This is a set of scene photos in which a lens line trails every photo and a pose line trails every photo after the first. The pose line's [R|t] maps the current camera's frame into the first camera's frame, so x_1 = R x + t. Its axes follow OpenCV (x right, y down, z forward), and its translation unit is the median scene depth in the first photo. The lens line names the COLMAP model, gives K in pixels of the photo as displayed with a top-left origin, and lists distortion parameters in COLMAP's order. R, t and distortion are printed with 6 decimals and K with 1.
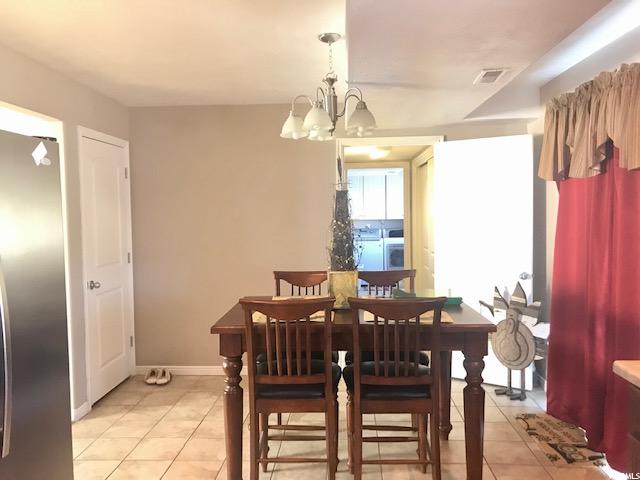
lens RADIAL K [[517.8, 0, 317.5], [0, 517.8, 236.4], [0, 0, 1]] dist [0.000813, 0.002978]
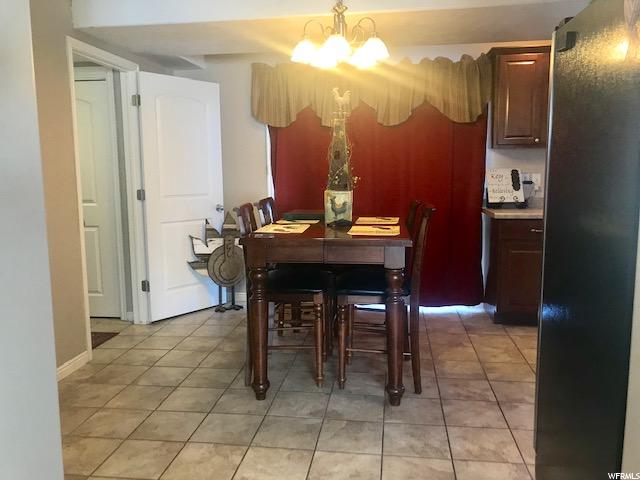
lens RADIAL K [[517.8, 0, 317.5], [0, 517.8, 236.4], [0, 0, 1]] dist [0.000813, 0.002978]
pose [[0.100640, -0.114175, 0.988350, -0.742851], [0.048762, 0.992766, 0.109720, 0.025406], [-0.993727, 0.037152, 0.105480, 0.673500]]
